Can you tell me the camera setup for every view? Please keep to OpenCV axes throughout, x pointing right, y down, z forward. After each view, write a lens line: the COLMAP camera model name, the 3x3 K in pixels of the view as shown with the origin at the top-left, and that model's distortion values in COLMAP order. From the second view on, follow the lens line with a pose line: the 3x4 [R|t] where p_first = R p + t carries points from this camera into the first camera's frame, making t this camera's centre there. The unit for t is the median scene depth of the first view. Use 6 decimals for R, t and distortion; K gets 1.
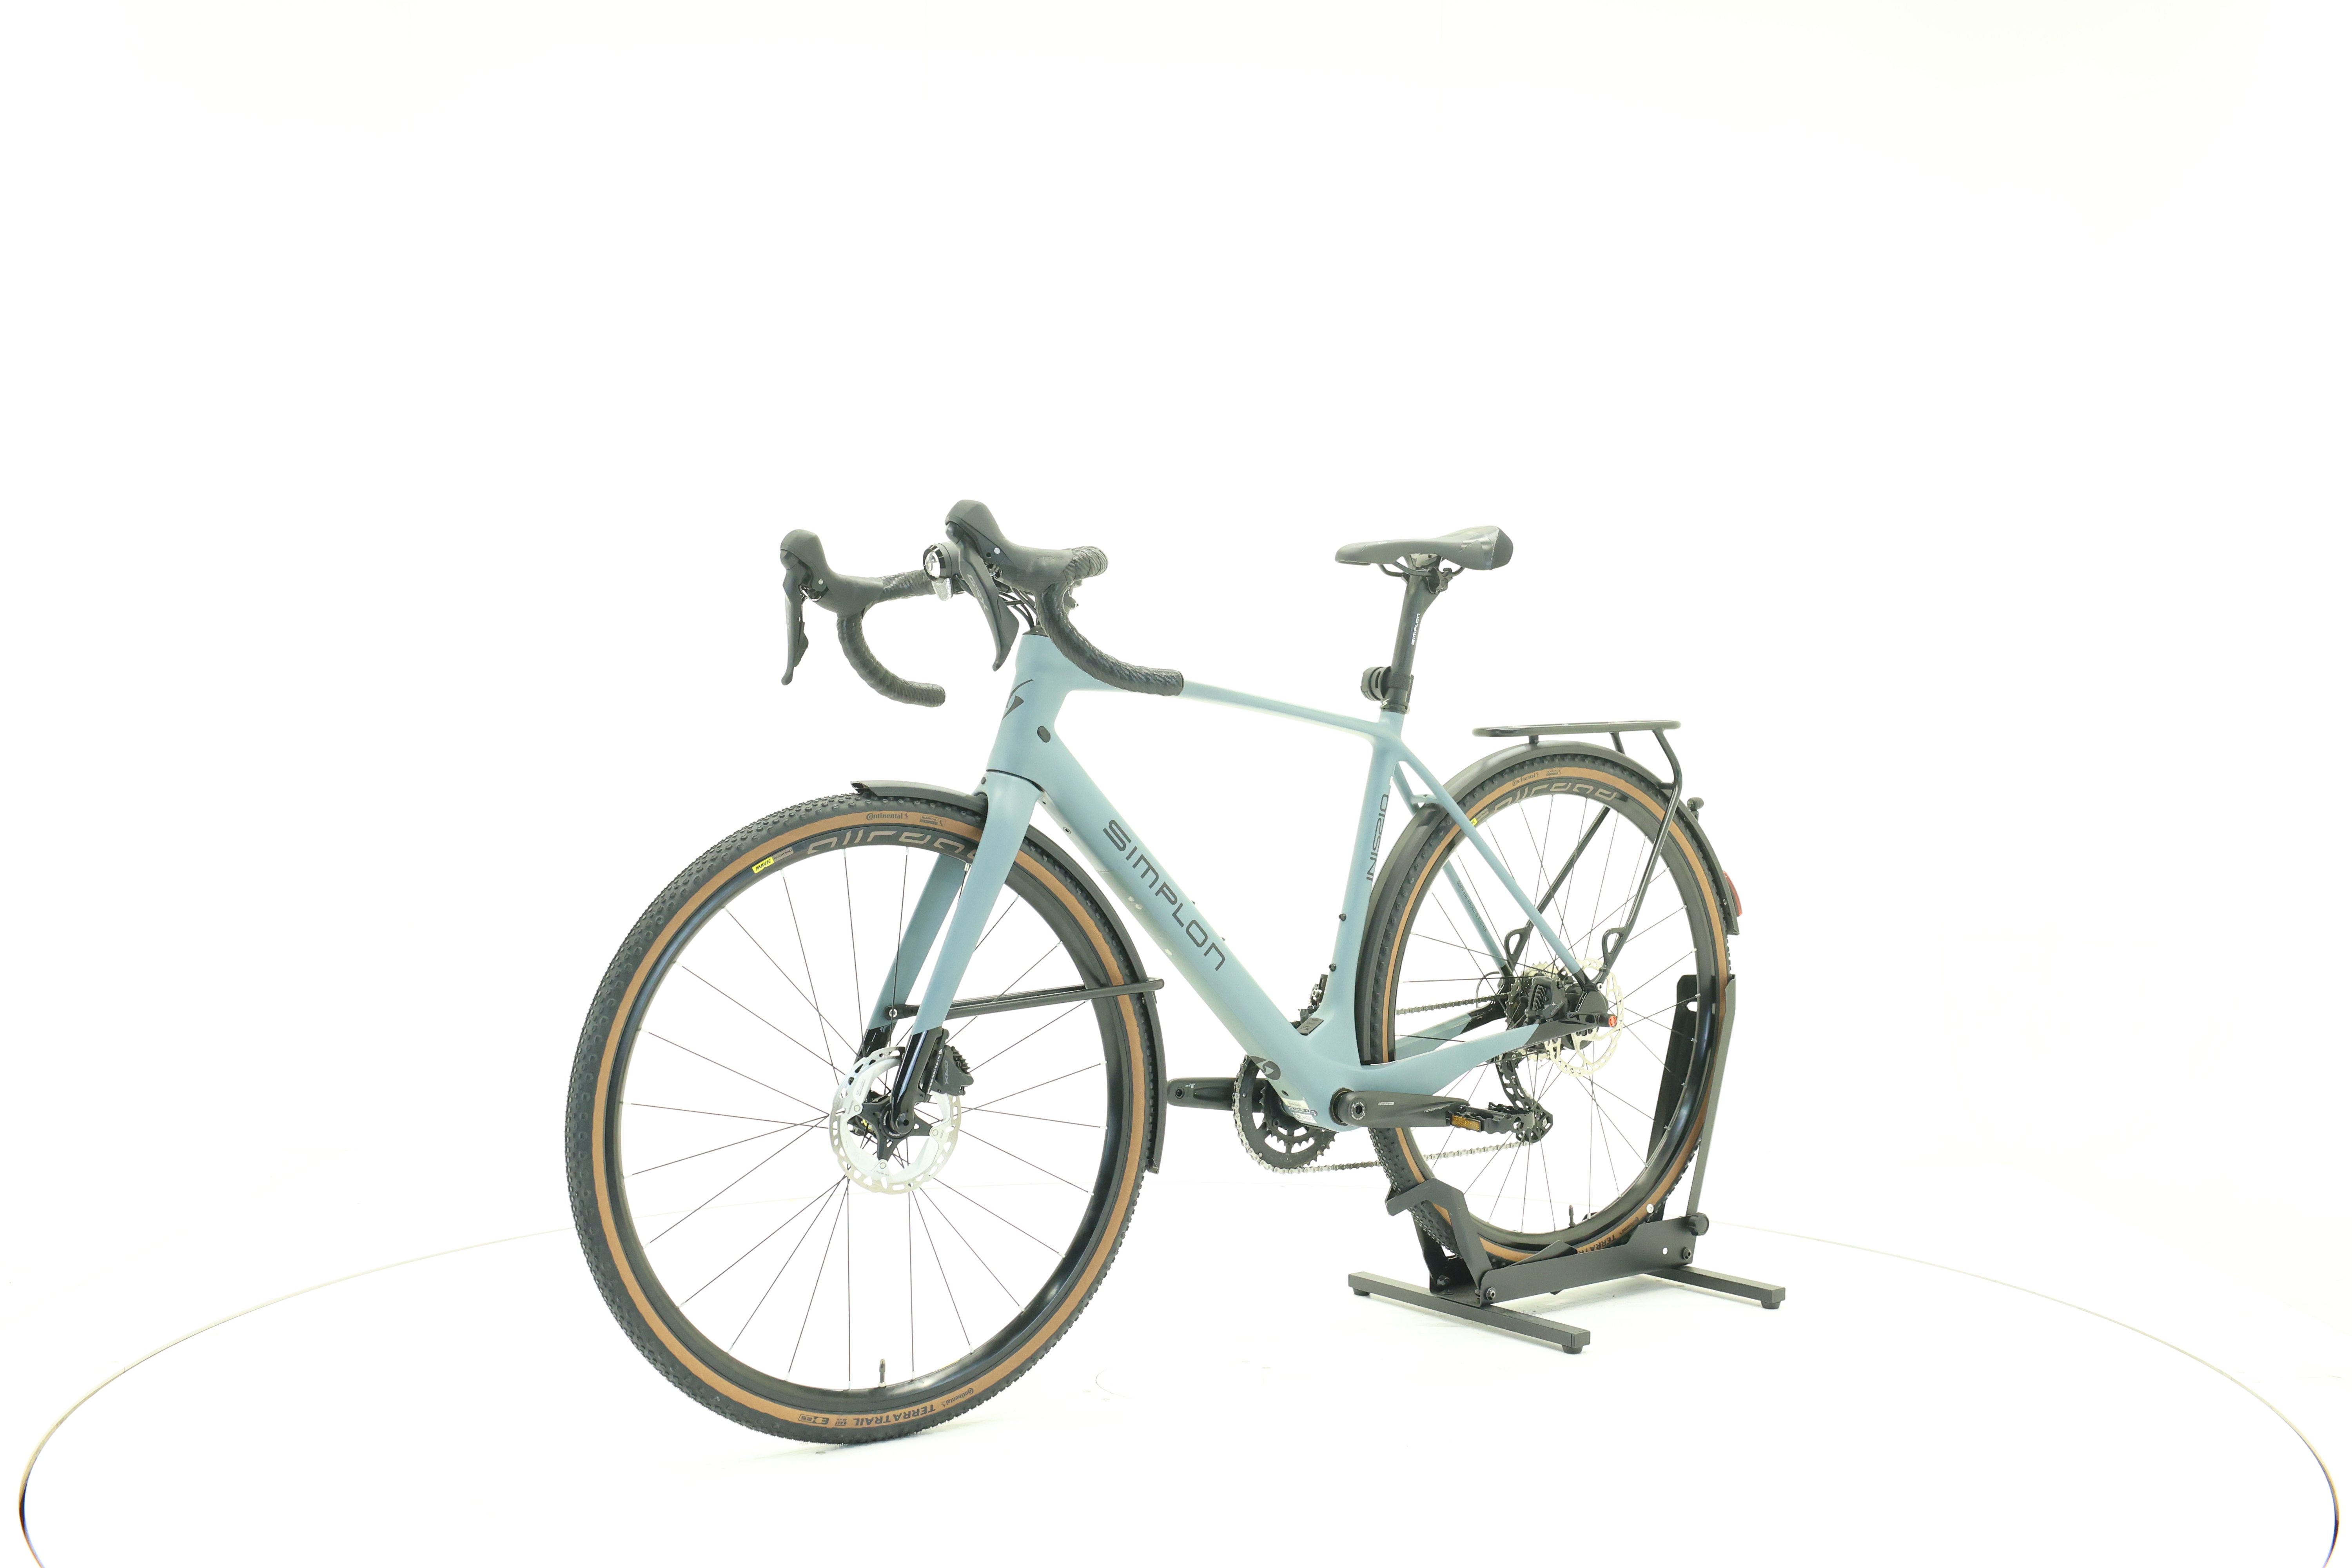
lens RADIAL K [[2508.1, 0, 1169.2], [0, 2508.1, 783.6], [0, 0, 1]] dist [-0.000150, 0.000000]
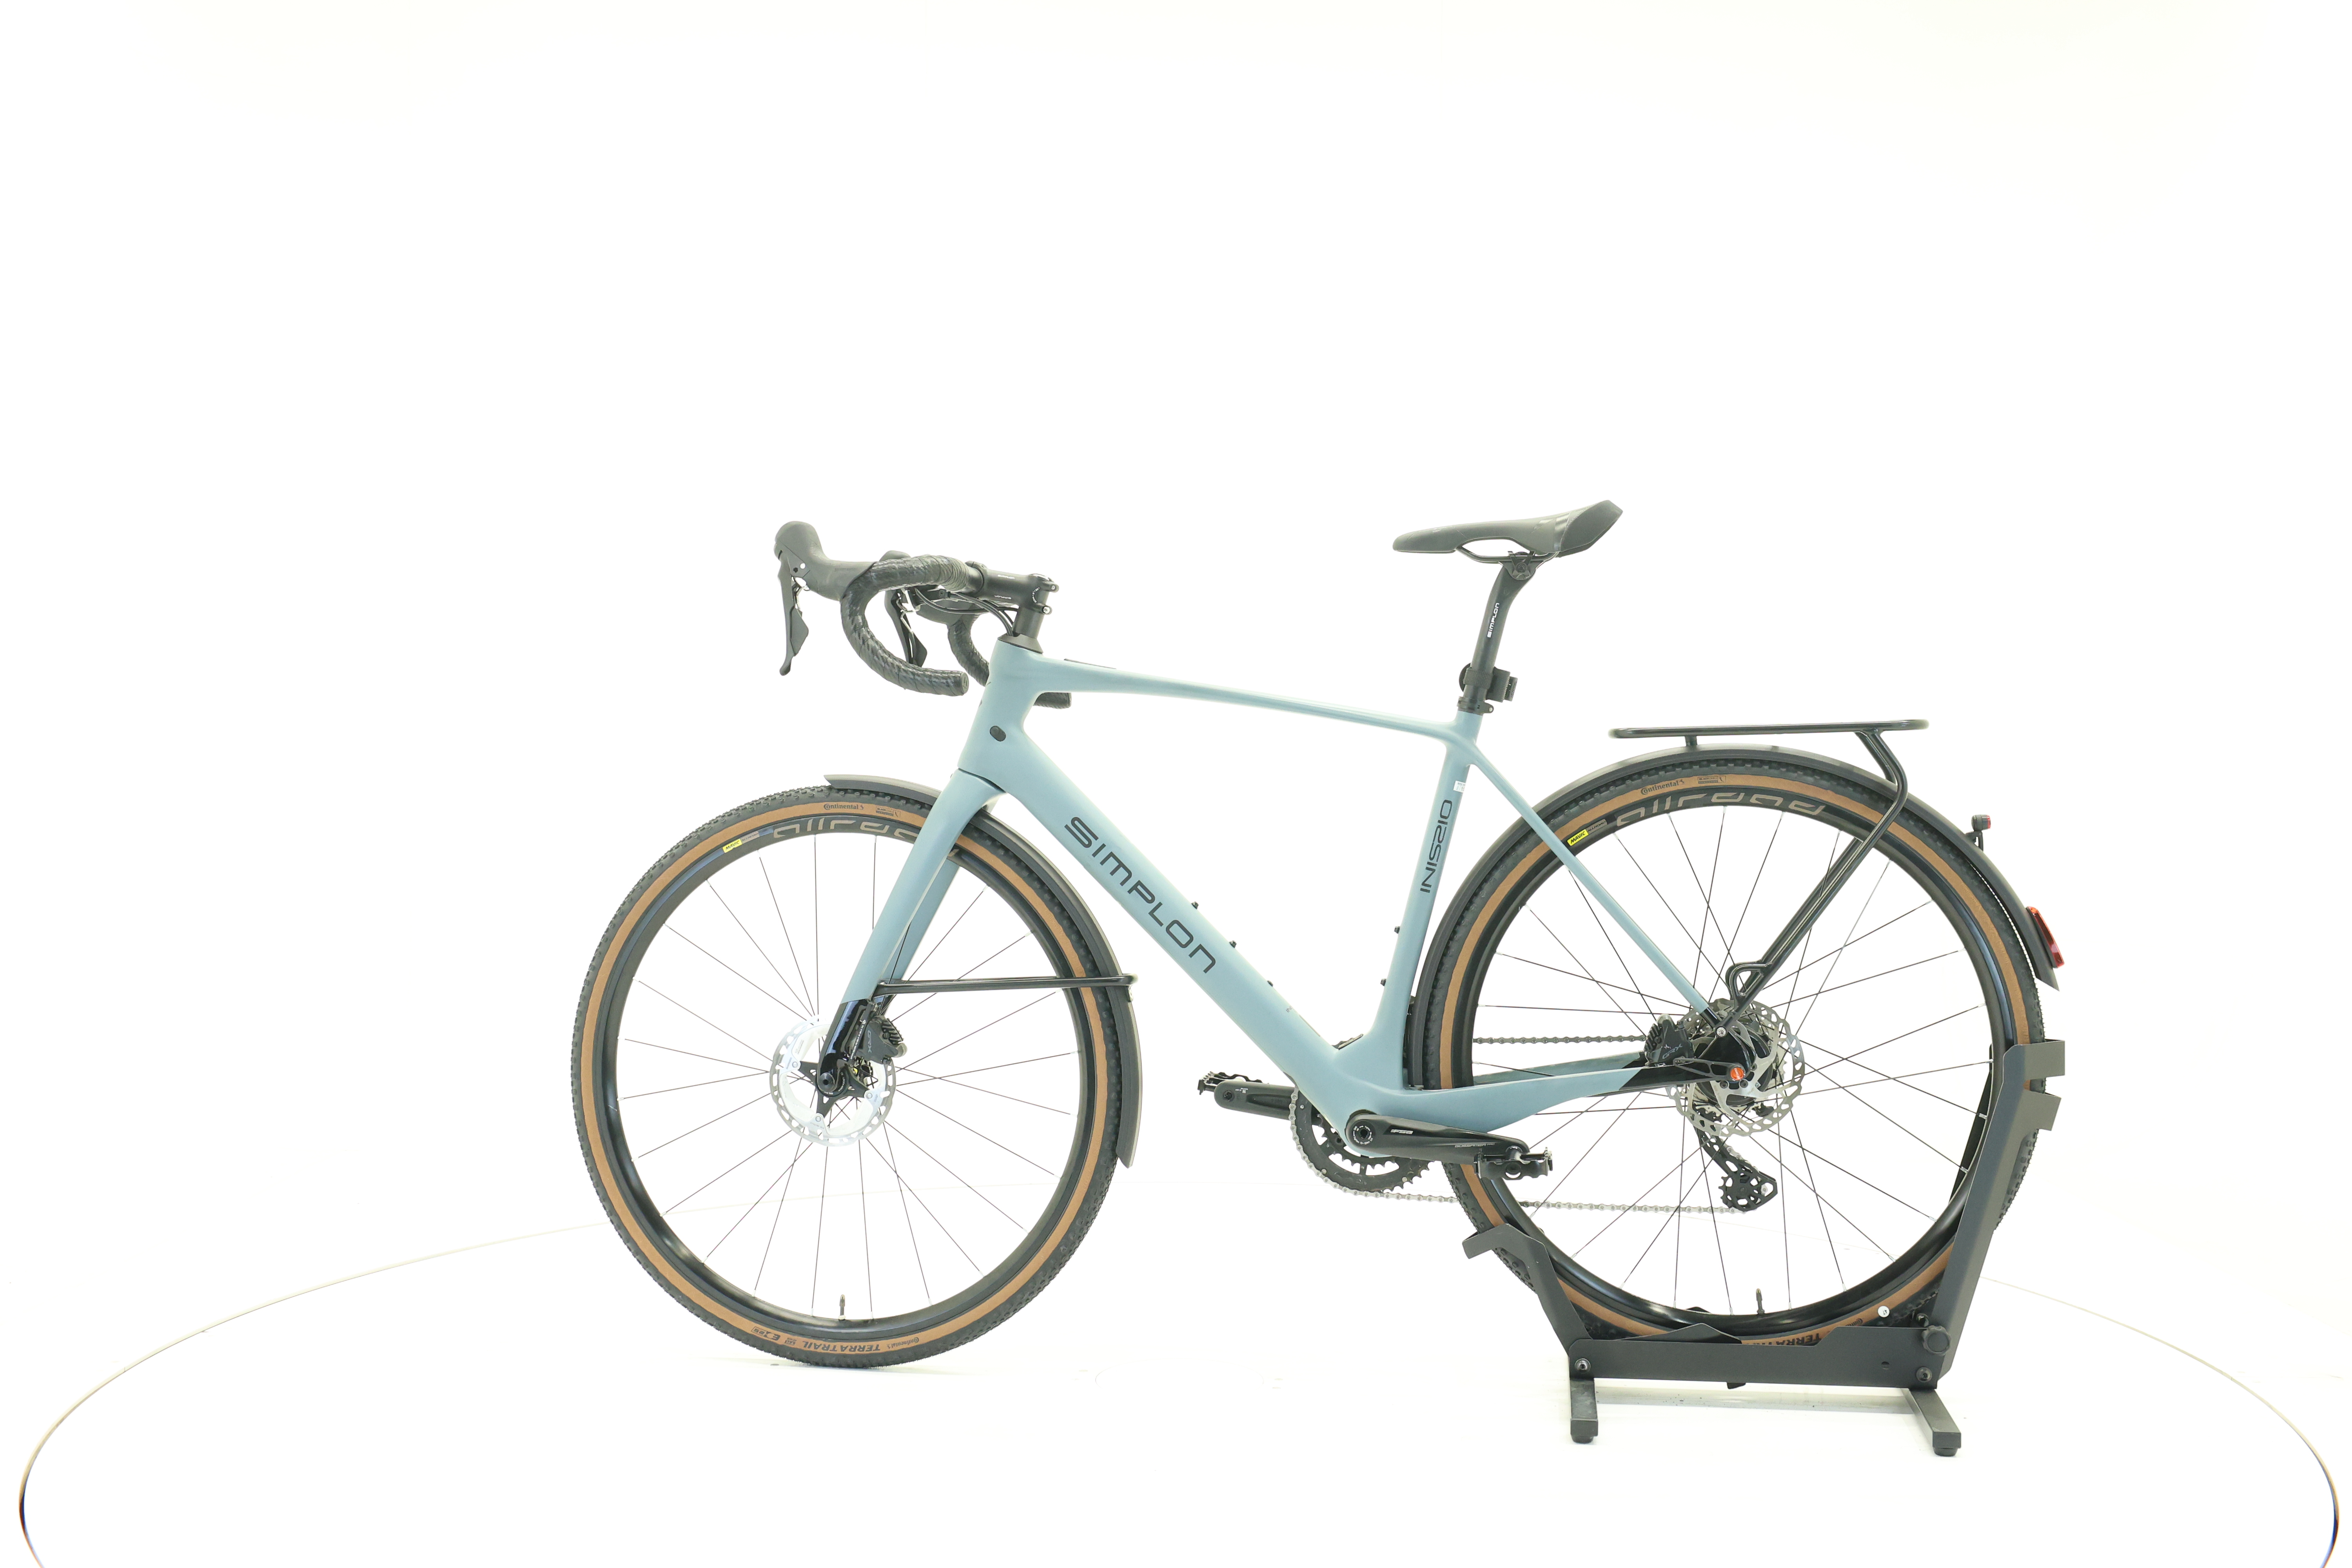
lens RADIAL K [[2508.1, 0, 1169.3], [0, 2508.1, 768.4], [0, 0, 1]] dist [-0.000150, 0.000000]
pose [[0.699988, 0.011203, -0.714067, 0.694744], [-0.017177, 0.999852, -0.001151, -0.004678], [0.713948, 0.013071, 0.700077, 0.286582]]
